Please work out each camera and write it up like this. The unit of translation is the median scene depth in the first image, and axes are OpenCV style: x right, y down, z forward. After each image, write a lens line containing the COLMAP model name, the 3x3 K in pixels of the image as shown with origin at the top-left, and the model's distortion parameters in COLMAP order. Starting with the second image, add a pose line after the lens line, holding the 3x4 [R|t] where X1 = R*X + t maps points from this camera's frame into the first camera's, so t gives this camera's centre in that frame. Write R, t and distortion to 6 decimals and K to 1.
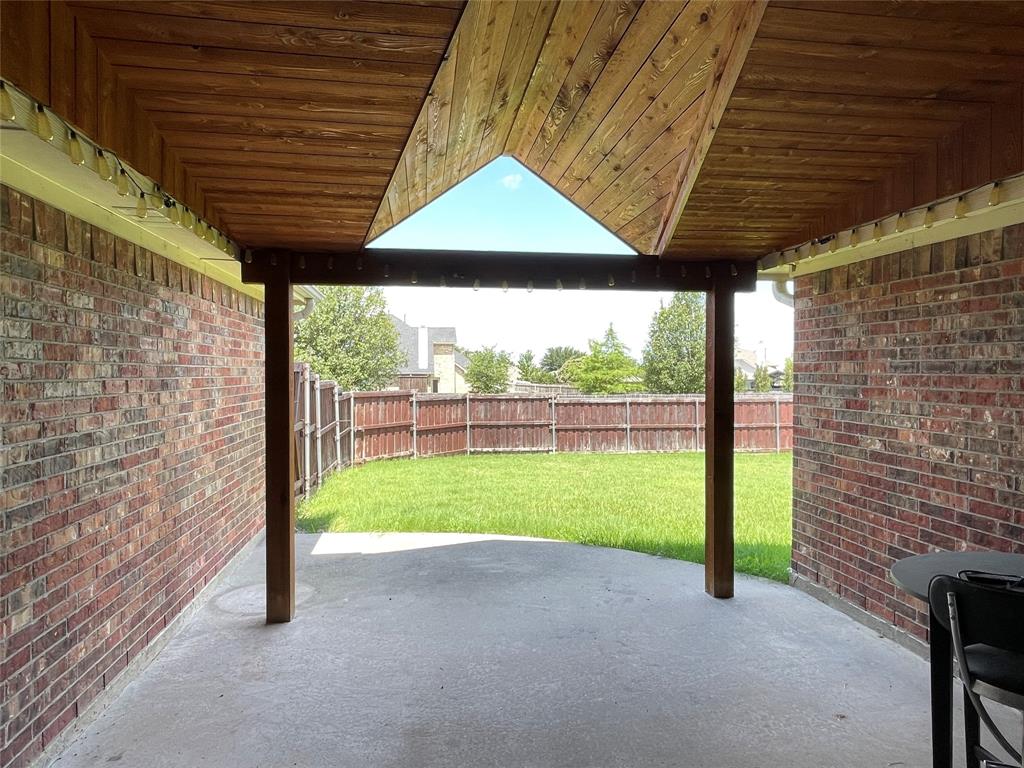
lens RADIAL K [[632.0, 0, 512.0], [0, 632.0, 384.0], [0, 0, 1]] dist [0.003000, 0.000062]
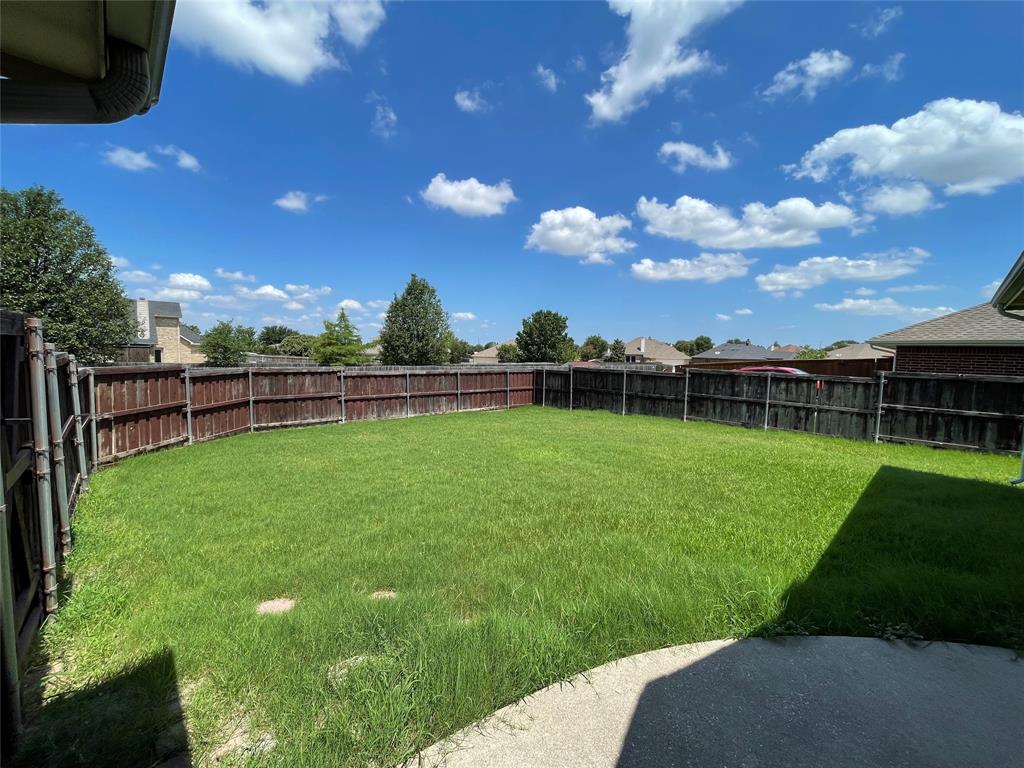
lens RADIAL K [[418.0, 0, 512.0], [0, 418.0, 384.0], [0, 0, 1]] dist [-0.001382, -0.000533]
pose [[0.825585, -0.024798, 0.563733, -0.096134], [-0.012811, 0.997953, 0.062661, -0.004098], [-0.564133, -0.058954, 0.823577, 0.255135]]
